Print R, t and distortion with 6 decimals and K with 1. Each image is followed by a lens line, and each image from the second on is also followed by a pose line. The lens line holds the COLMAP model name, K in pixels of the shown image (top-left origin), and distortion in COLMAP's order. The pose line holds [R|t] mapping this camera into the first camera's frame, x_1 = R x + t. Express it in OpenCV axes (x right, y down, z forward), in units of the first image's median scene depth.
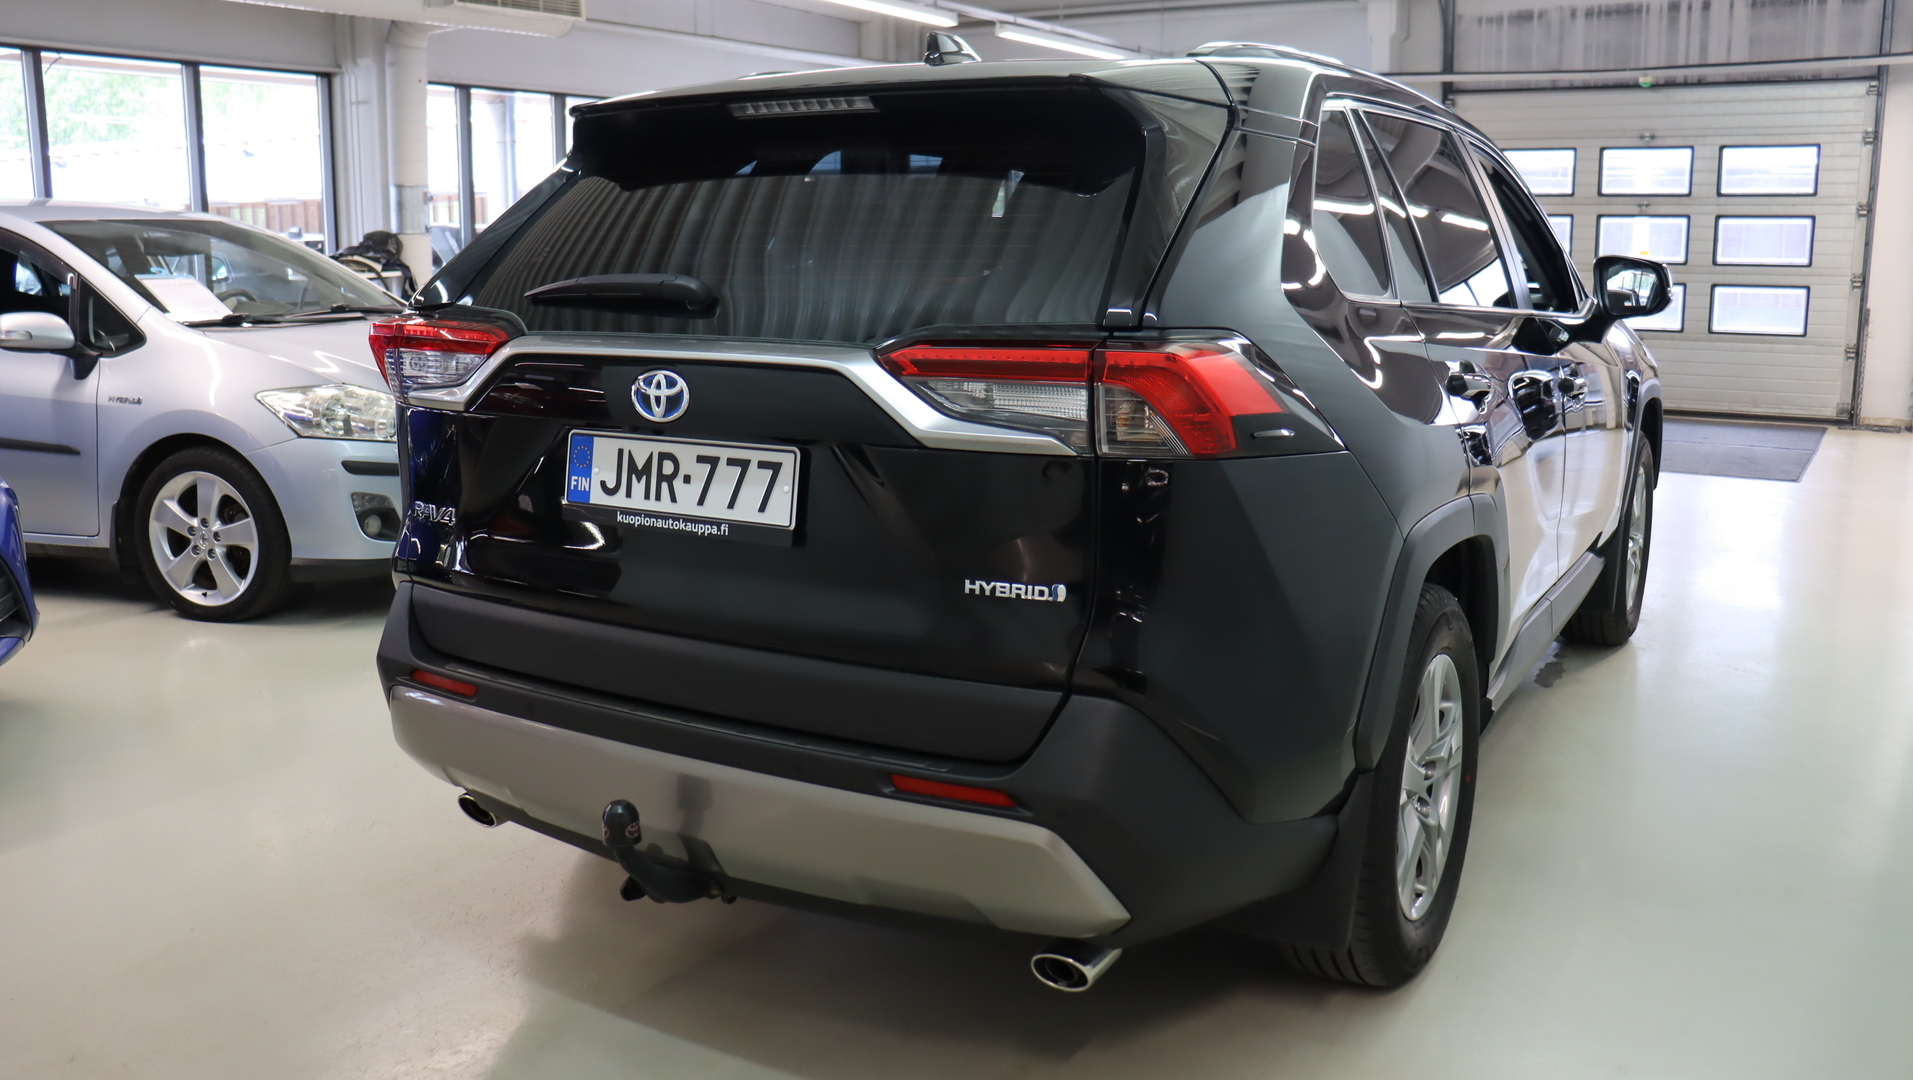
lens RADIAL K [[1583.2, 0, 990.2], [0, 1583.2, 511.0], [0, 0, 1]] dist [-0.191101, 0.188992]
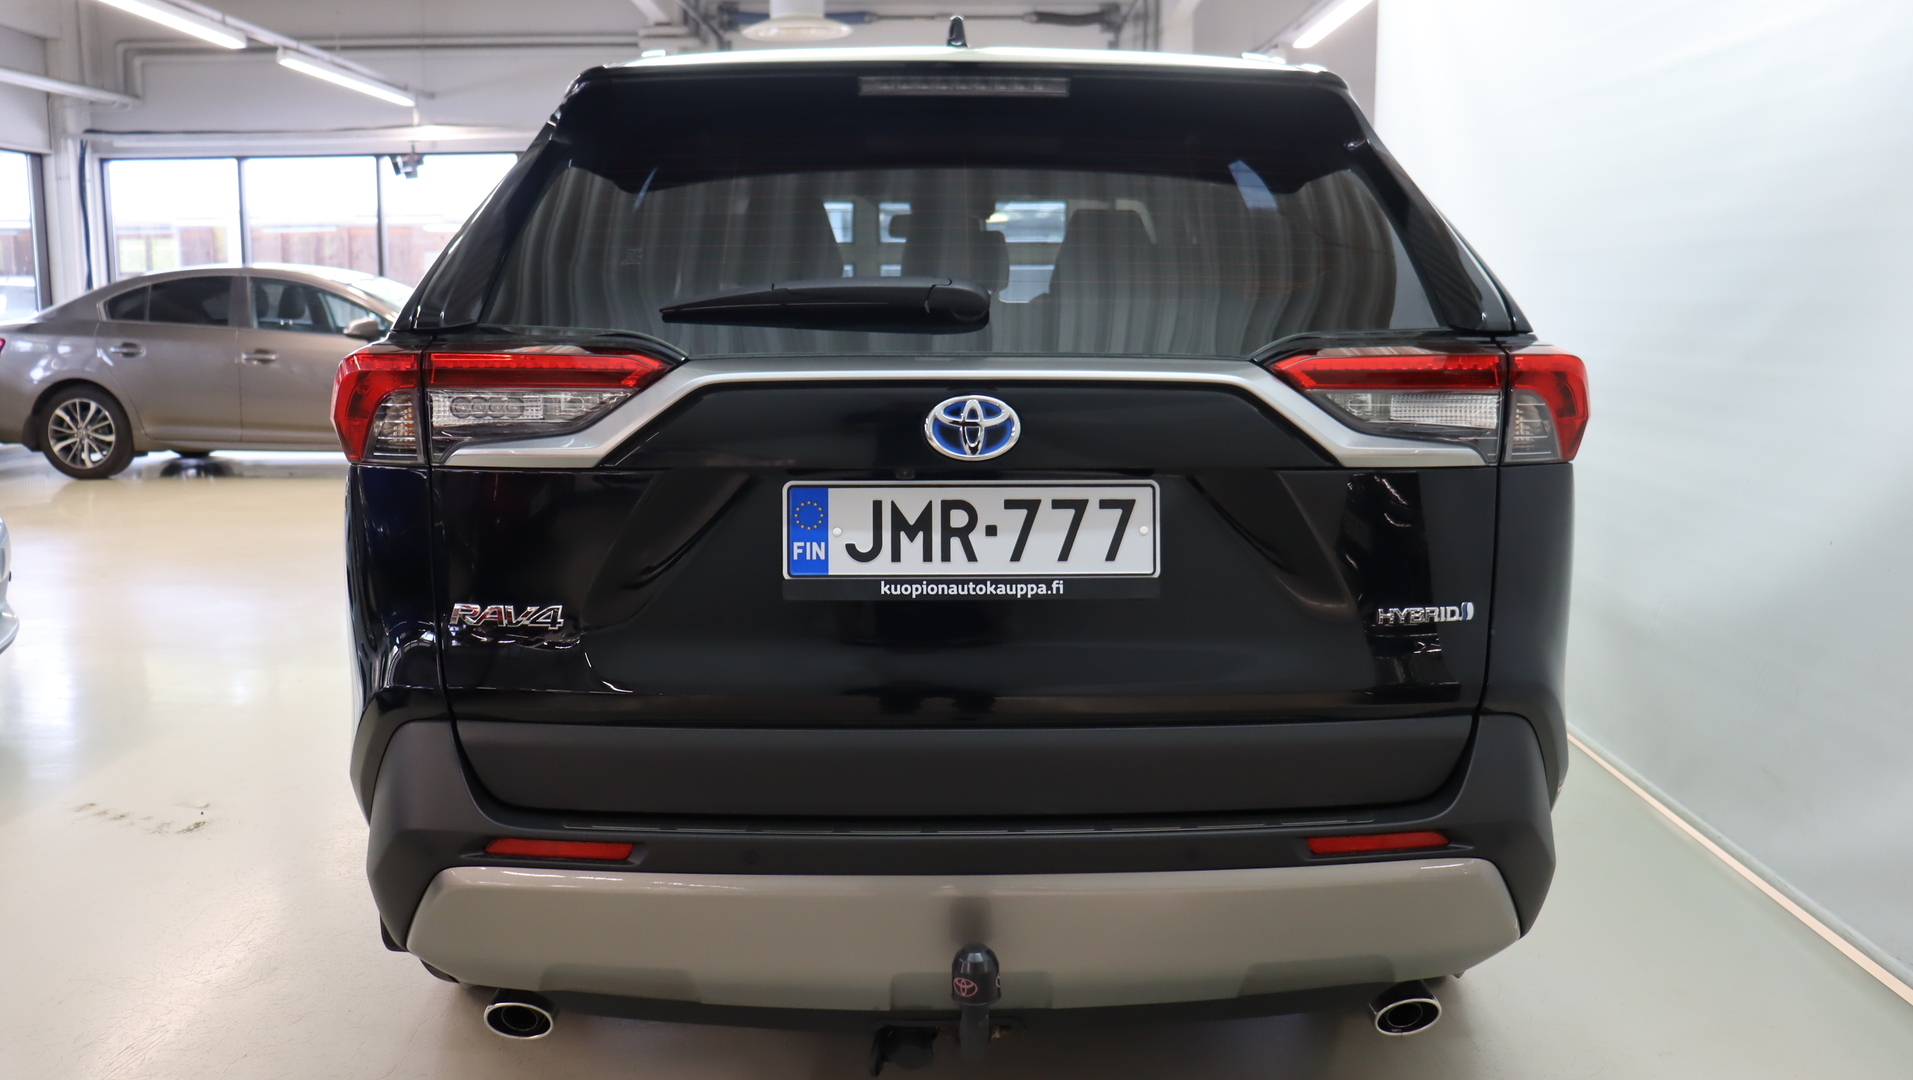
lens RADIAL K [[1583.2, 0, 990.2], [0, 1583.2, 511.0], [0, 0, 1]] dist [-0.191101, 0.188992]
pose [[0.851714, -0.072654, 0.518945, -0.616979], [0.090607, 0.995843, -0.009287, -0.022978], [-0.516113, 0.054930, 0.854757, 0.311053]]
